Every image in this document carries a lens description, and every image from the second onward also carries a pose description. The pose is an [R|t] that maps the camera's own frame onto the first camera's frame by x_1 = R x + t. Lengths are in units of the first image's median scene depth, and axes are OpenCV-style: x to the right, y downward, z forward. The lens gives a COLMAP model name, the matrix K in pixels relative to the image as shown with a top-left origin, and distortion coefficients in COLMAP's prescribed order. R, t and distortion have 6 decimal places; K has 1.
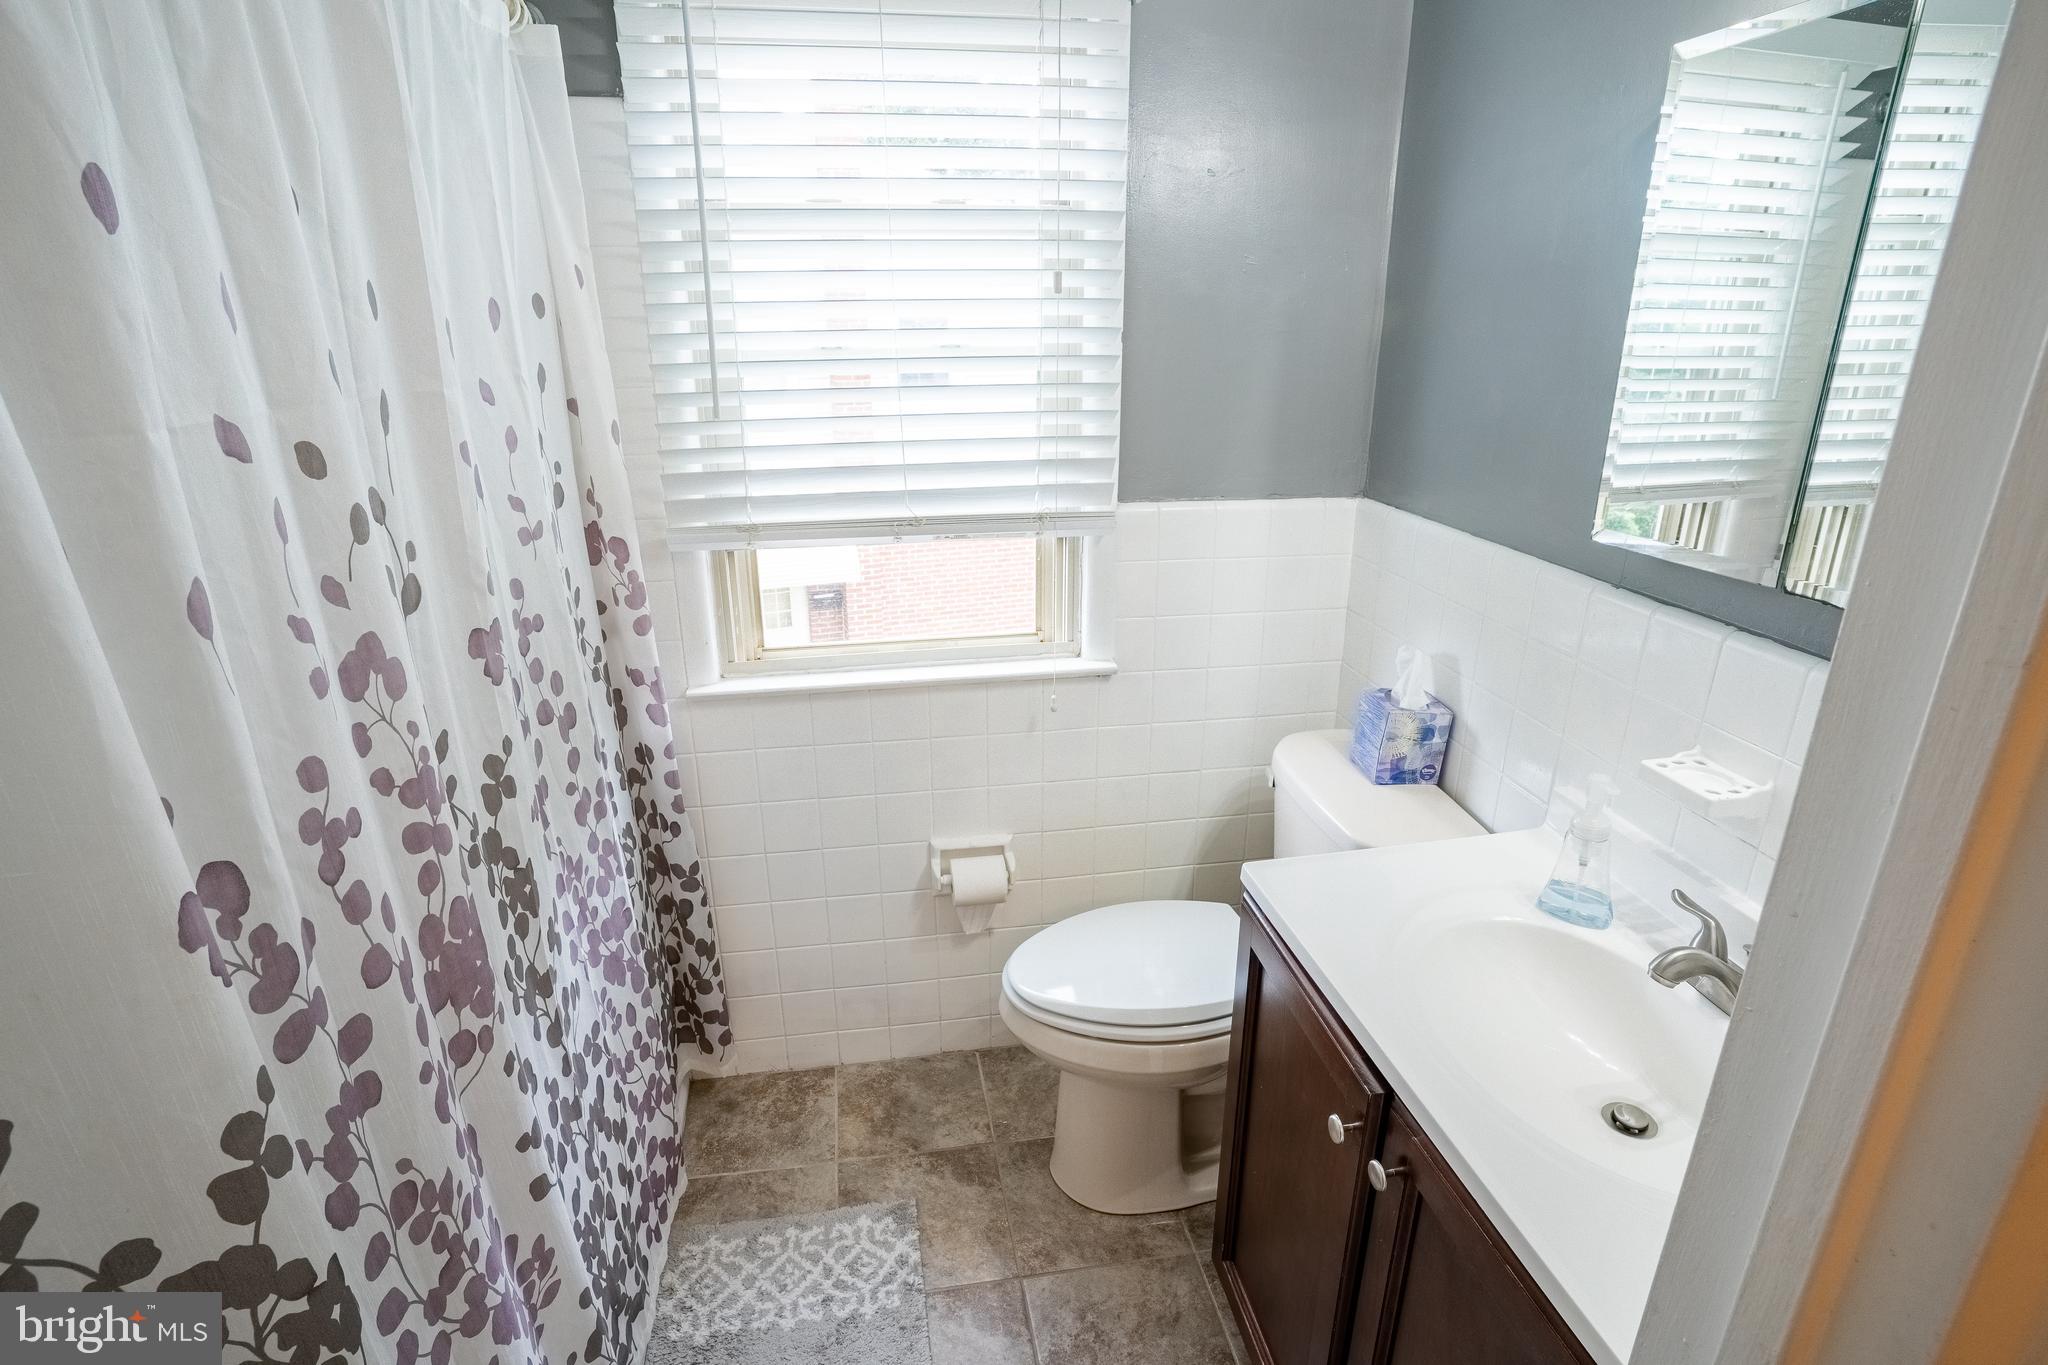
lens RADIAL K [[1010.7, 0, 1019.1], [0, 1010.7, 685.2], [0, 0, 1]] dist [-0.064072, 0.022420]
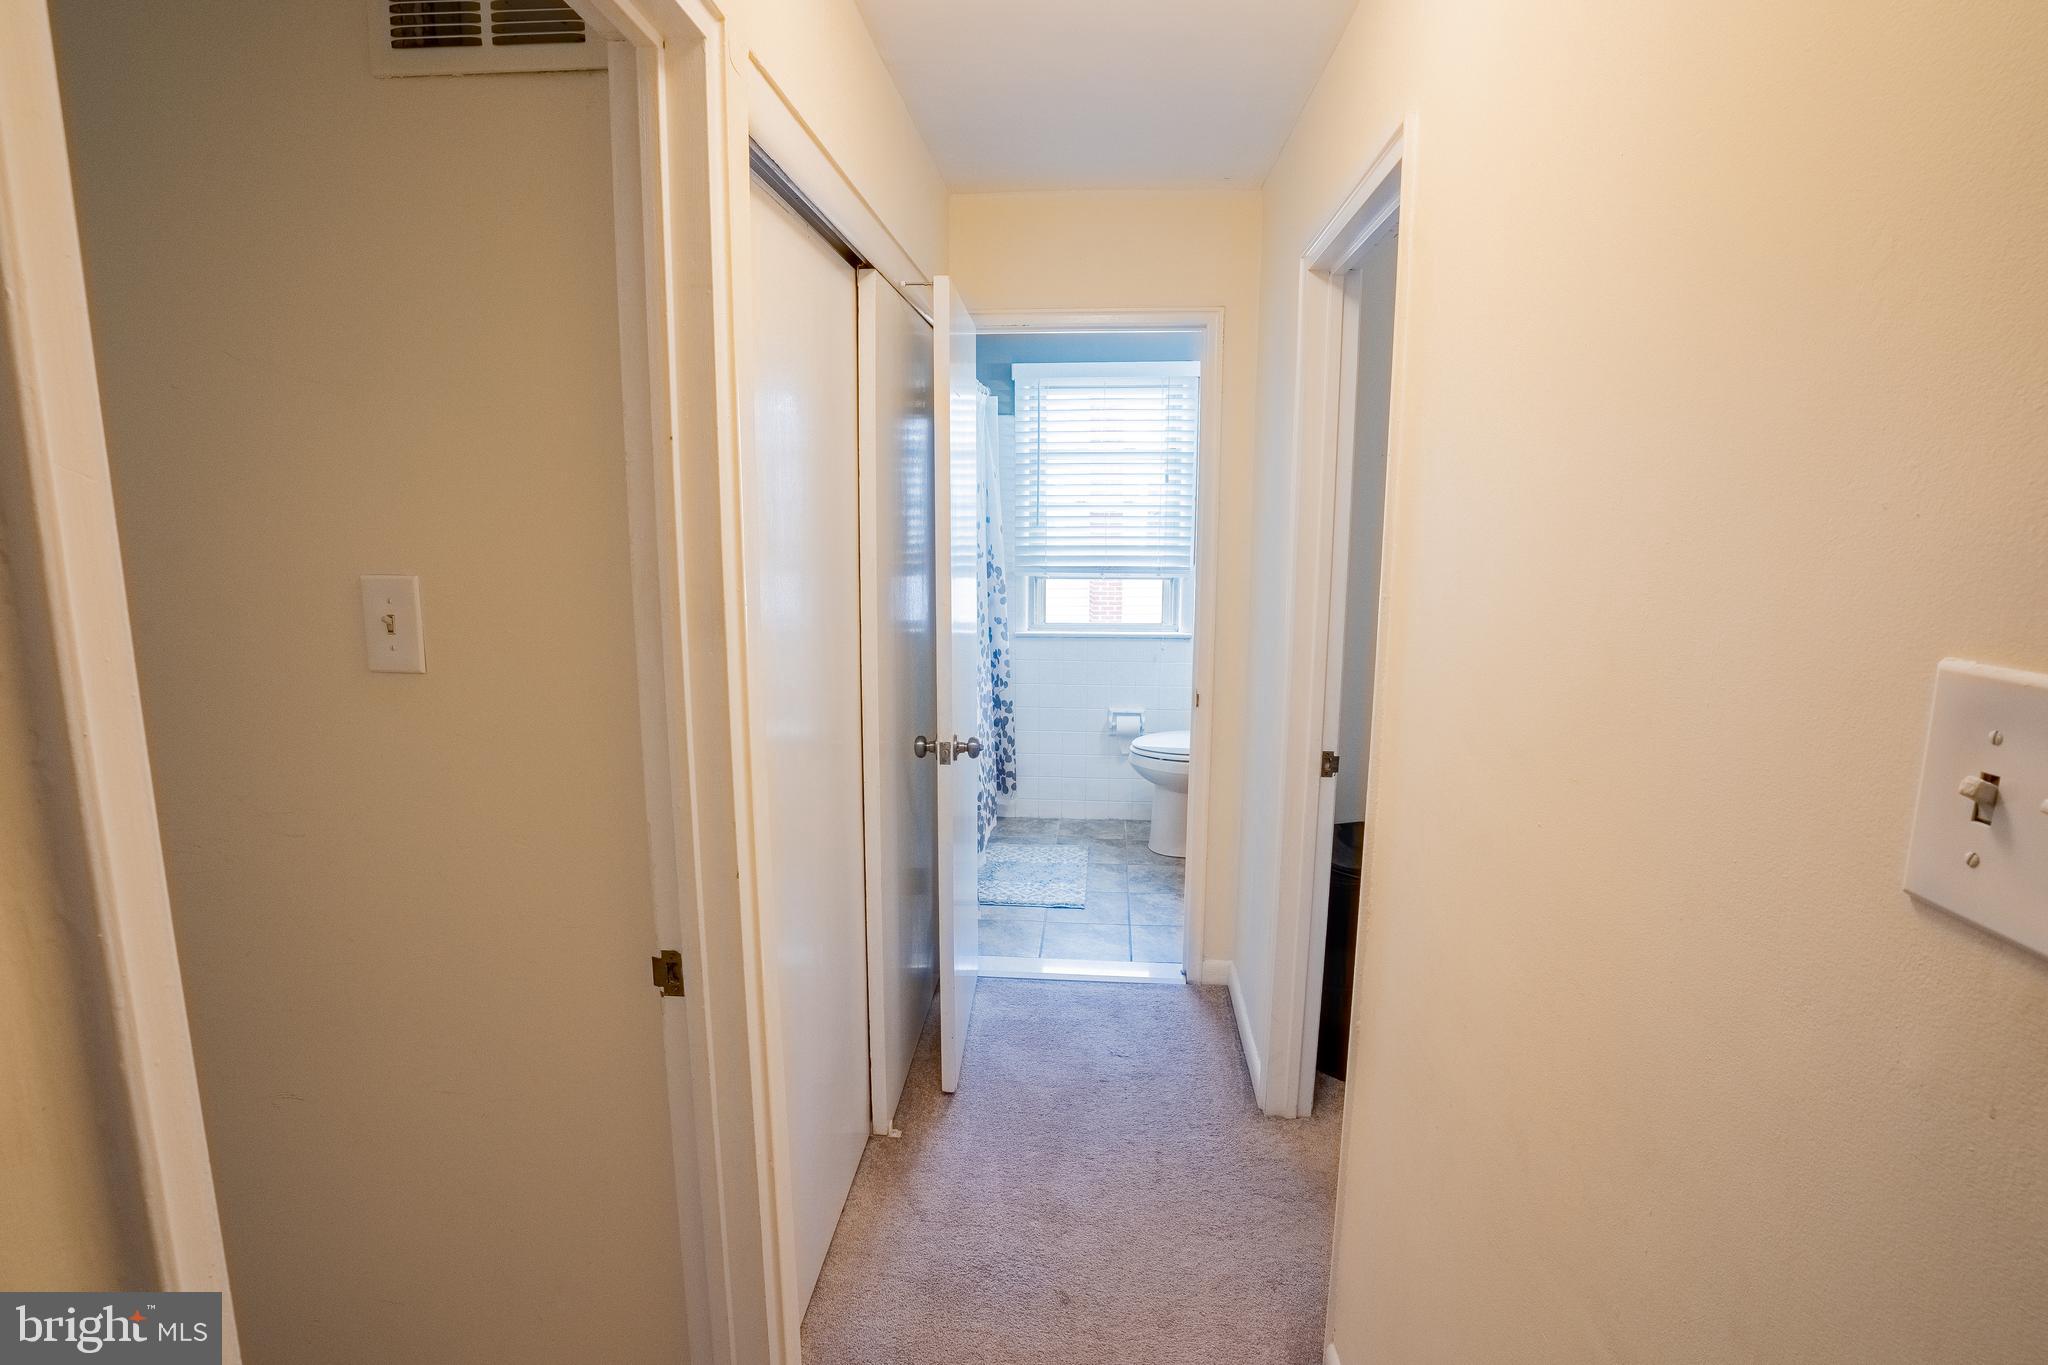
lens RADIAL K [[1010.7, 0, 1019.1], [0, 1010.7, 685.2], [0, 0, 1]] dist [-0.064072, 0.022420]
pose [[0.968716, 0.045735, -0.243921, 0.304909], [-0.087011, 0.983074, -0.161231, 0.546051], [0.232418, 0.177411, 0.956299, -1.403753]]
